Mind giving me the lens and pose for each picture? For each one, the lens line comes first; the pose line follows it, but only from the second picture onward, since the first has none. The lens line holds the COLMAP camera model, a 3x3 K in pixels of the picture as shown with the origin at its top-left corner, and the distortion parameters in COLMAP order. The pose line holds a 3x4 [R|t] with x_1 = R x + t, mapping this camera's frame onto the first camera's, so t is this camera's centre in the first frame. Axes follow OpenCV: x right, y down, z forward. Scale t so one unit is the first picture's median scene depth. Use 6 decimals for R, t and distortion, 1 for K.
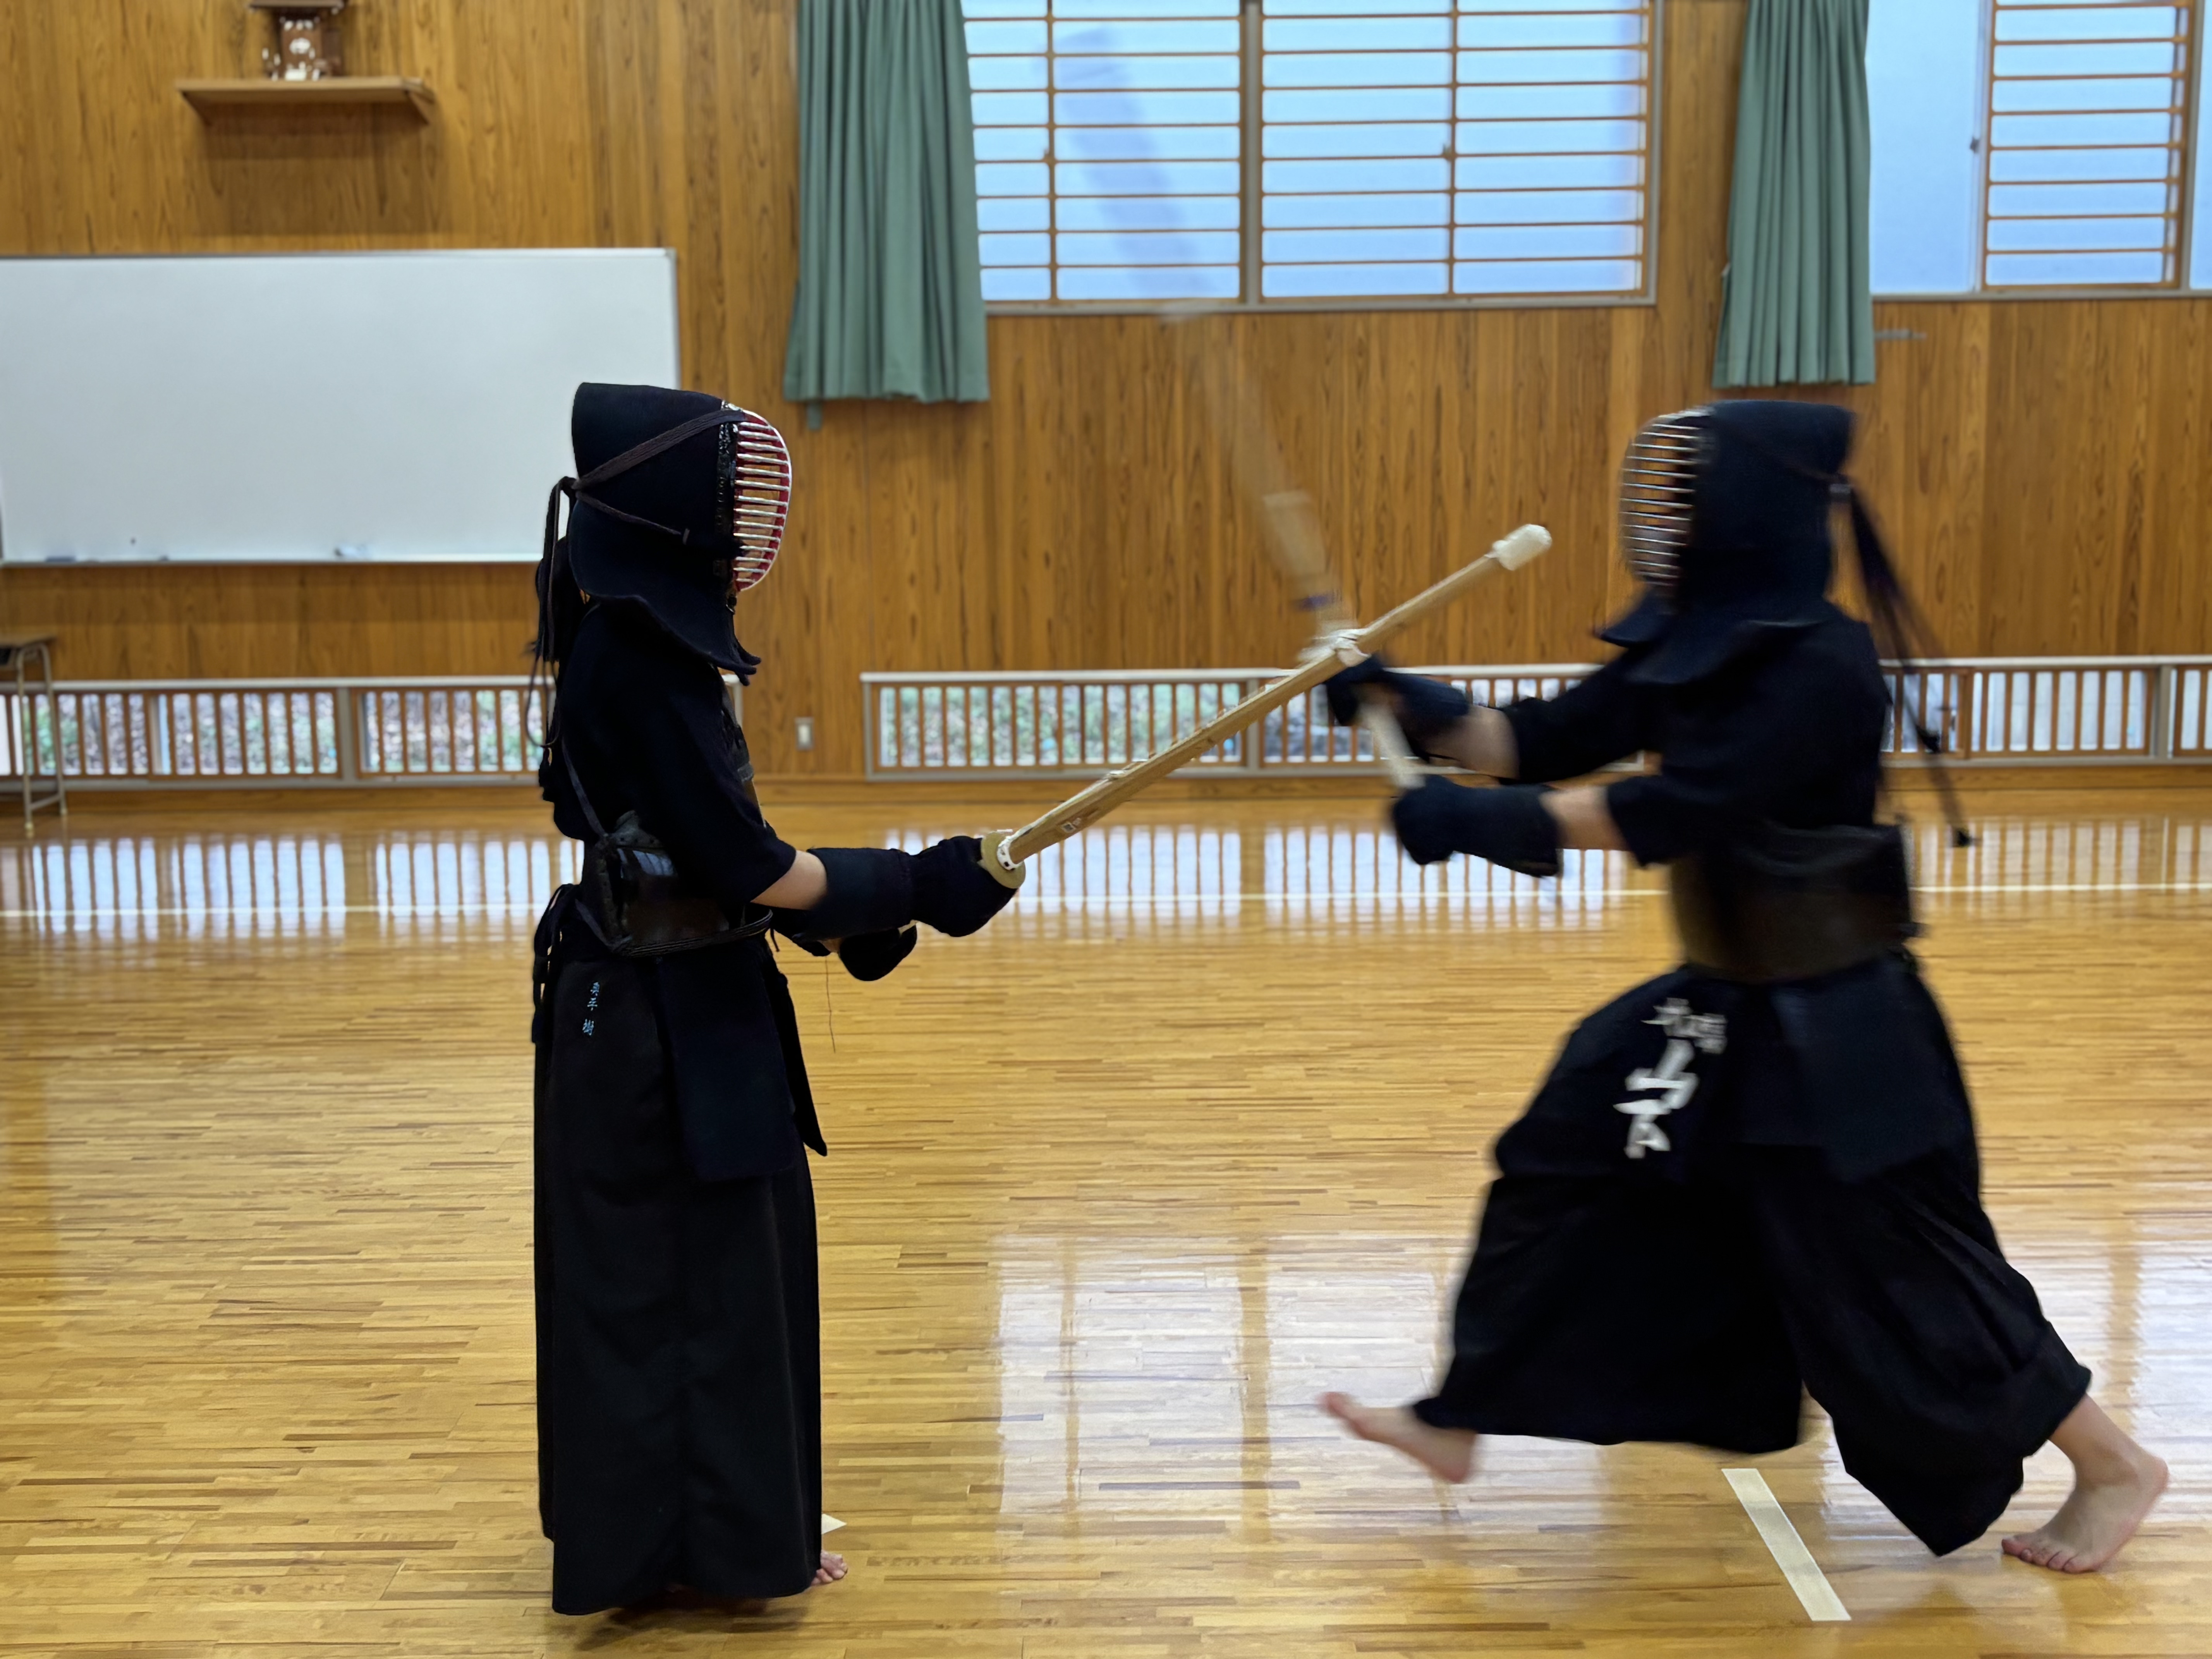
lens RADIAL K [[2594.0, 0, 1094.7], [0, 2594.0, 827.7], [0, 0, 1]] dist [0.163216, -0.473604]
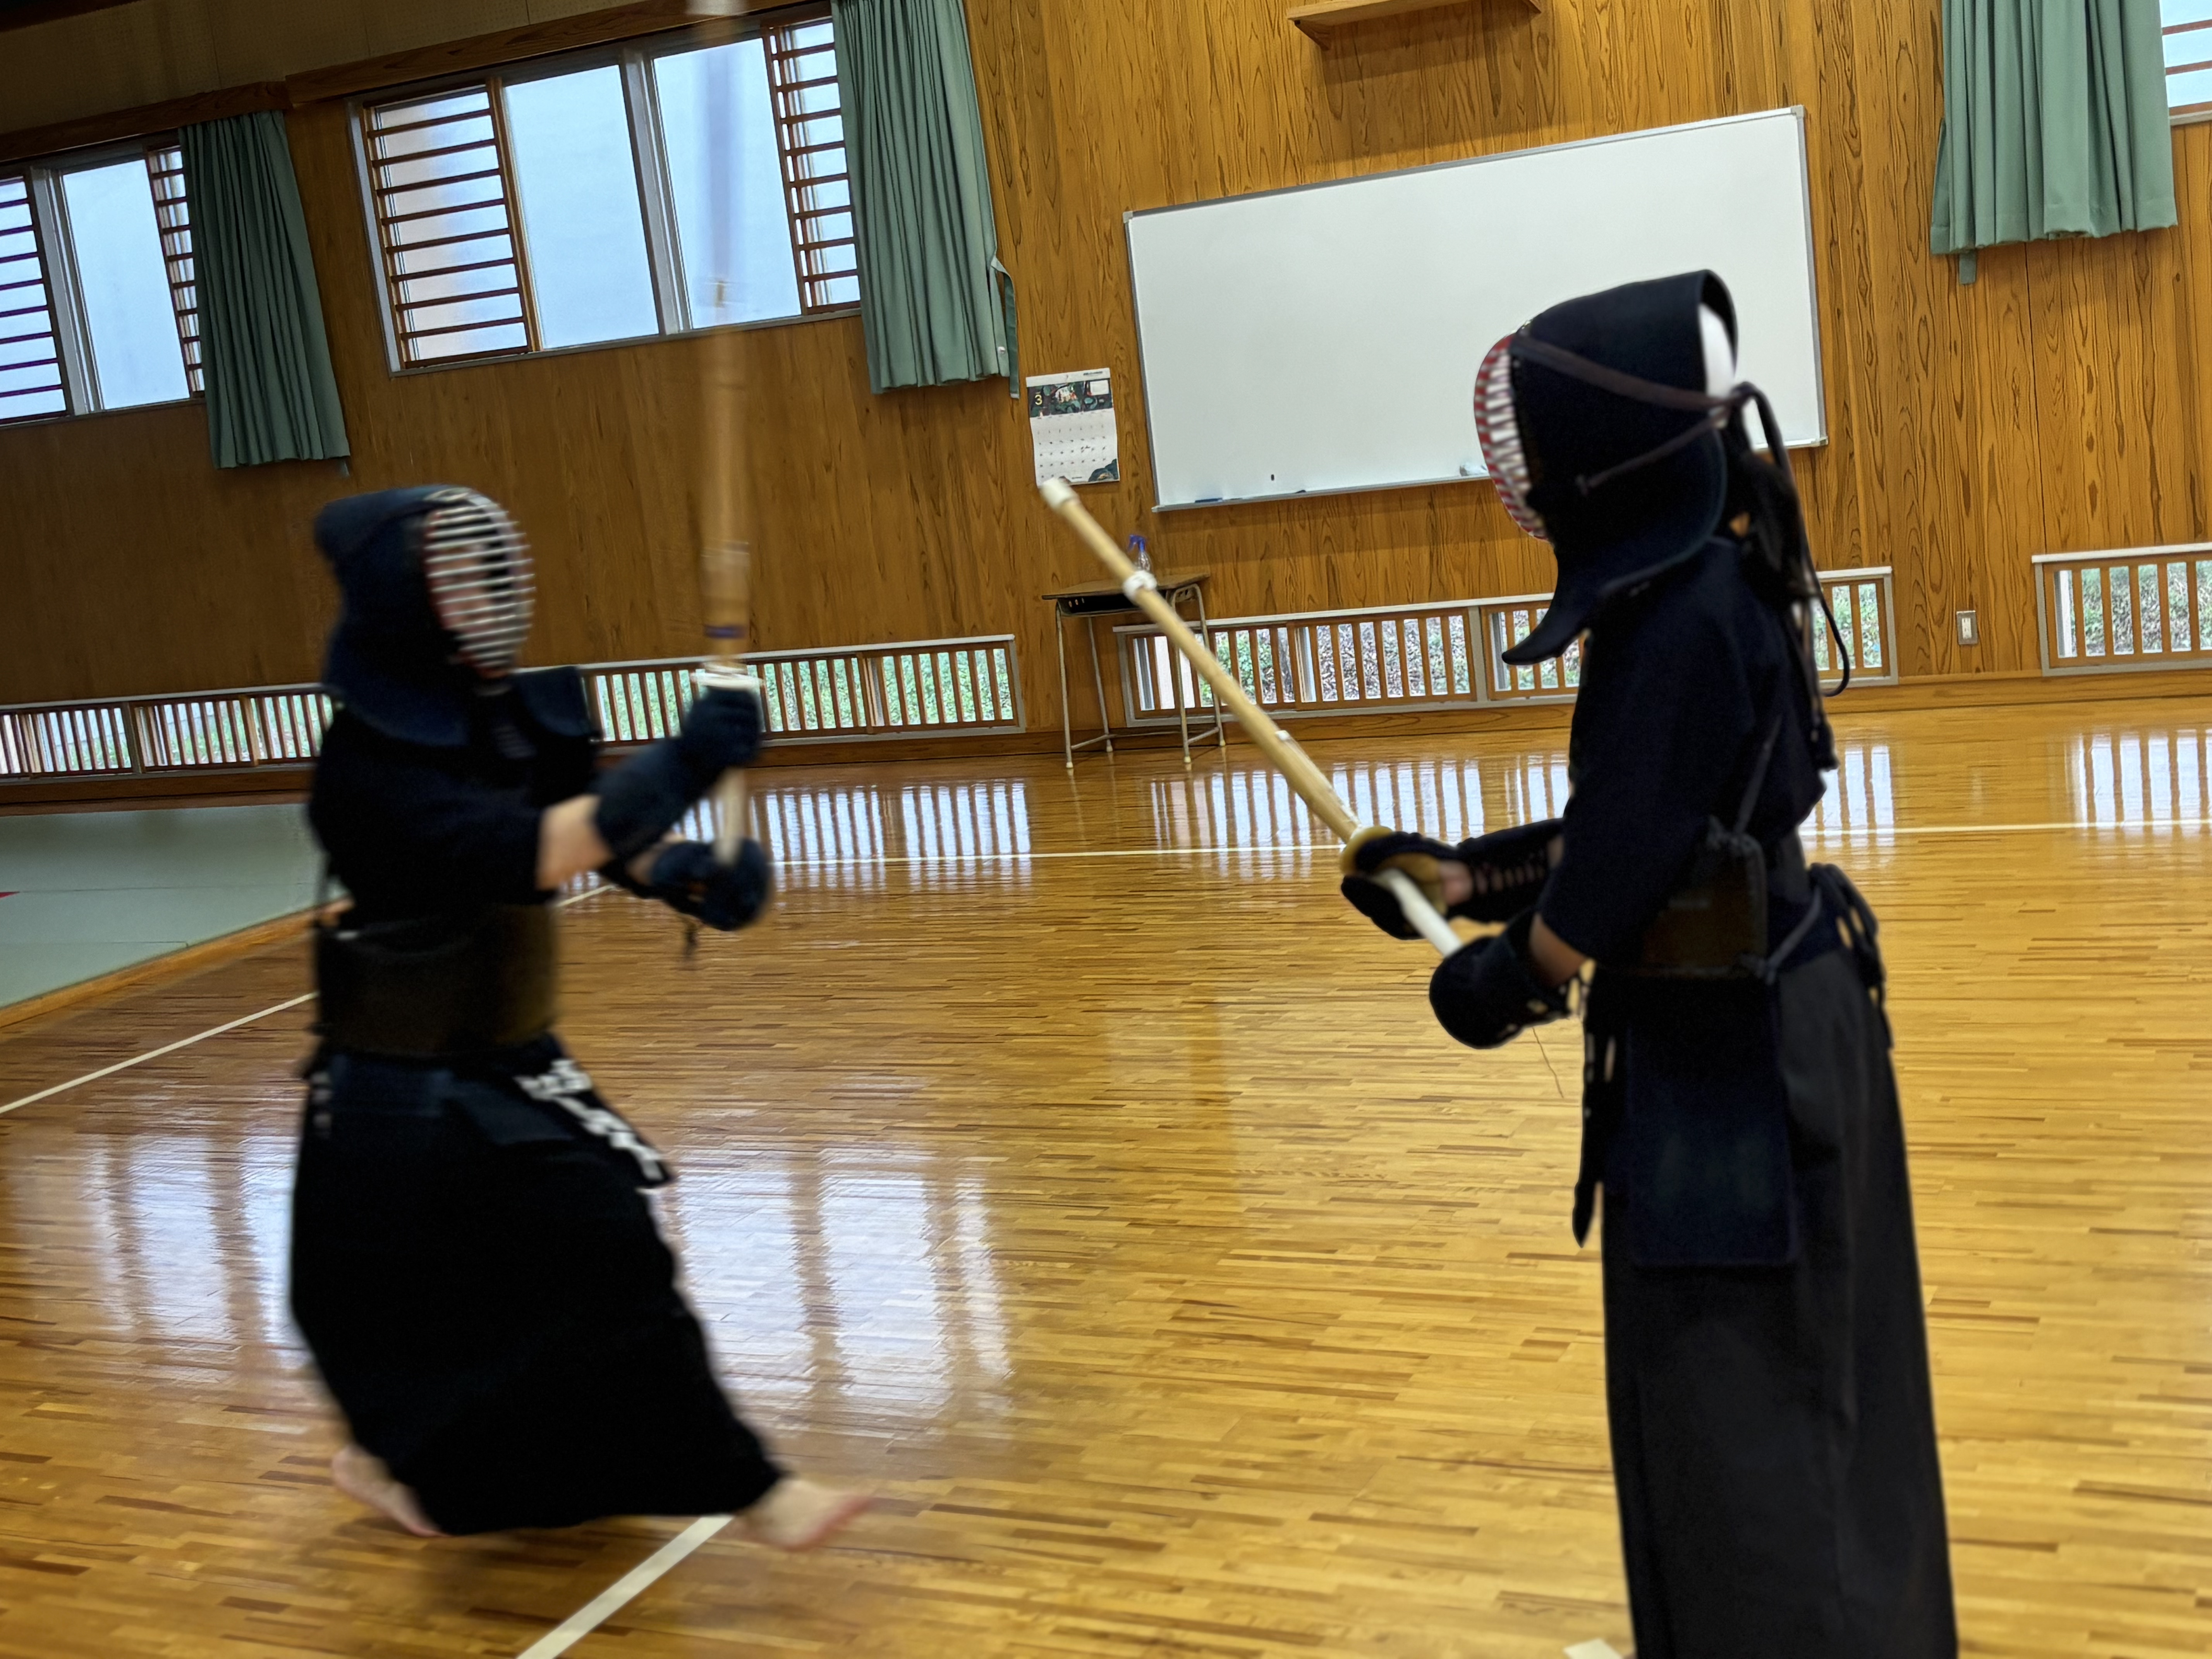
lens RADIAL K [[2594.0, 0, 1094.7], [0, 2594.0, 827.7], [0, 0, 1]] dist [0.163216, -0.473604]
pose [[0.891163, -0.018392, -0.453311, 0.031298], [0.038573, 0.998632, 0.035315, -0.011831], [0.452041, -0.048957, 0.890652, 0.063190]]
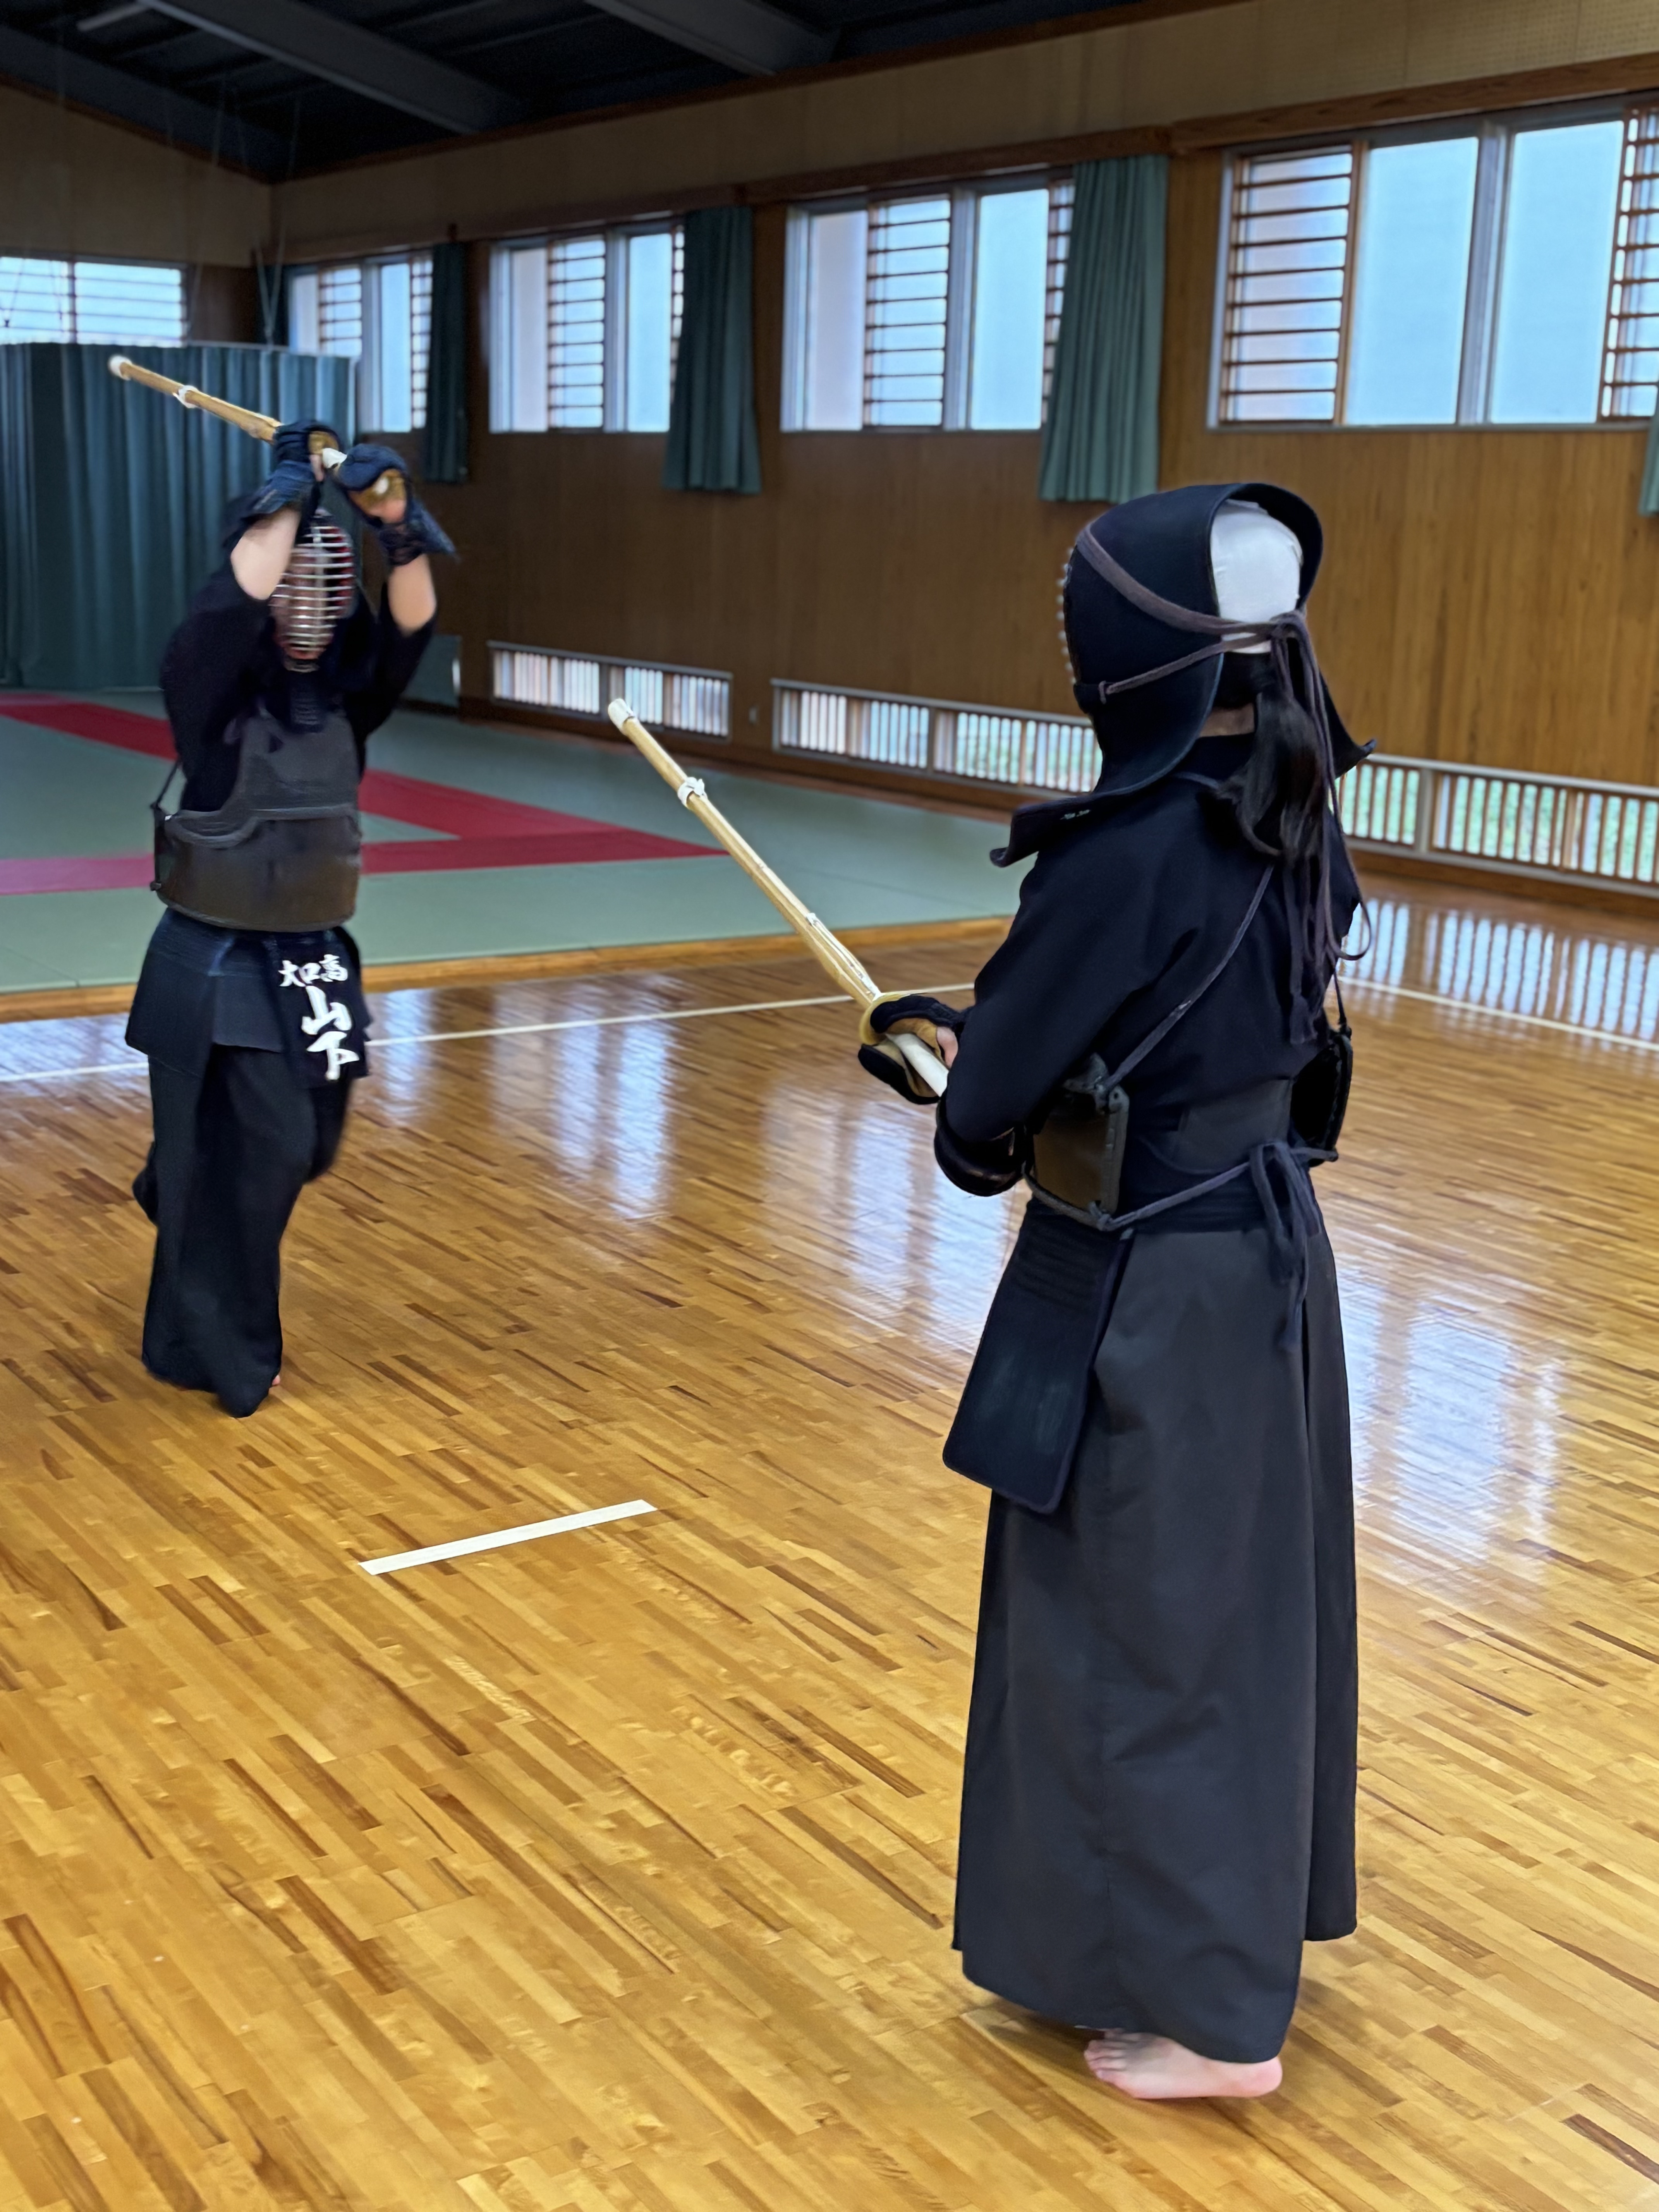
lens RADIAL K [[2594.0, 0, 817.2], [0, 2594.0, 1121.3], [0, 0, 1]] dist [0.163216, -0.473604]
pose [[0.569210, 0.219038, -0.792478, 0.133970], [-0.165872, 0.974635, 0.150245, -0.028097], [0.805286, 0.045929, 0.591104, 0.142070]]
